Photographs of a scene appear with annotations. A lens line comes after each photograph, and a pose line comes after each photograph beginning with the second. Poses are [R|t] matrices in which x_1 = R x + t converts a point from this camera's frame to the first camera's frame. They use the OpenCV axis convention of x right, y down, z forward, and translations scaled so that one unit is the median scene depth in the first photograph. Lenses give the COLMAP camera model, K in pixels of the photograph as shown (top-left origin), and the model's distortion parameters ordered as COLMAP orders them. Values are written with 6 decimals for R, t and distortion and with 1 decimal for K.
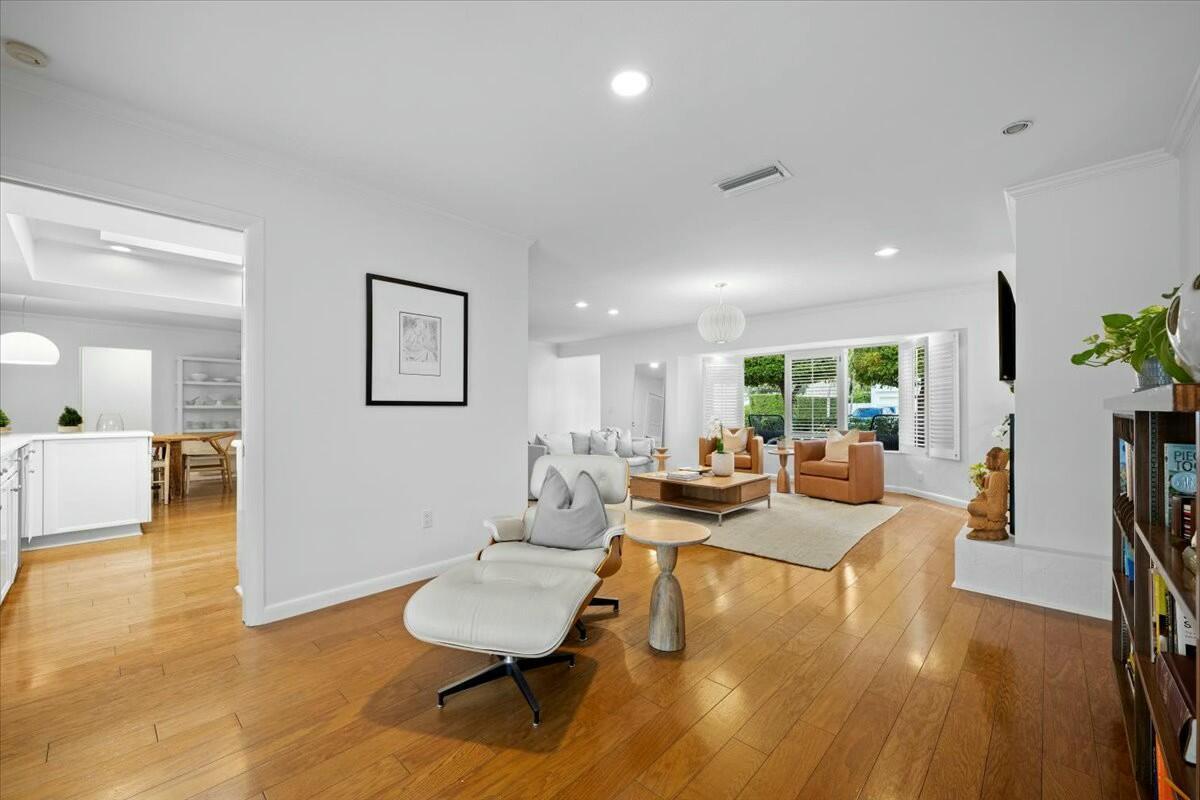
lens RADIAL K [[474.9, 0, 600.0], [0, 474.9, 400.0], [0, 0, 1]] dist [-0.000097, 0.000131]
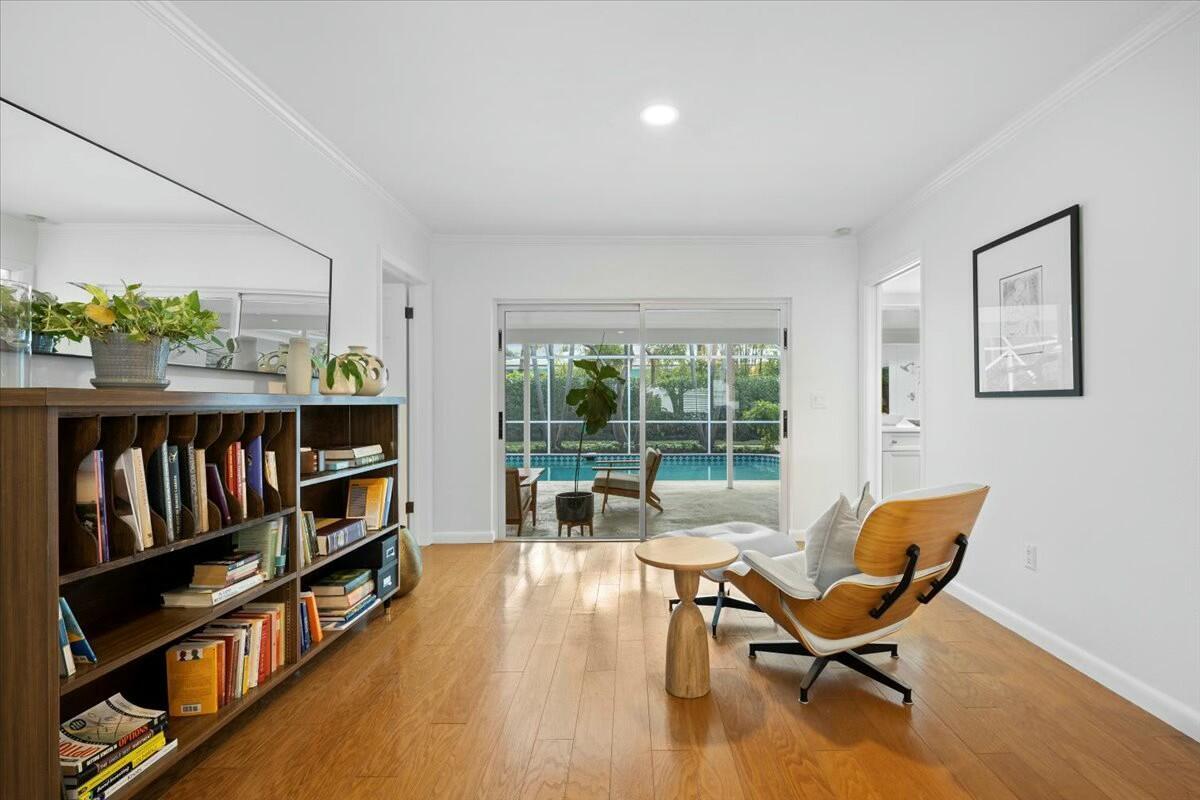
lens RADIAL K [[474.9, 0, 600.0], [0, 474.9, 400.0], [0, 0, 1]] dist [-0.000097, 0.000131]
pose [[-0.744703, -0.002772, -0.667391, 0.595803], [0.008721, 0.999866, -0.013884, 0.021161], [0.667339, -0.016160, -0.744578, 1.116102]]
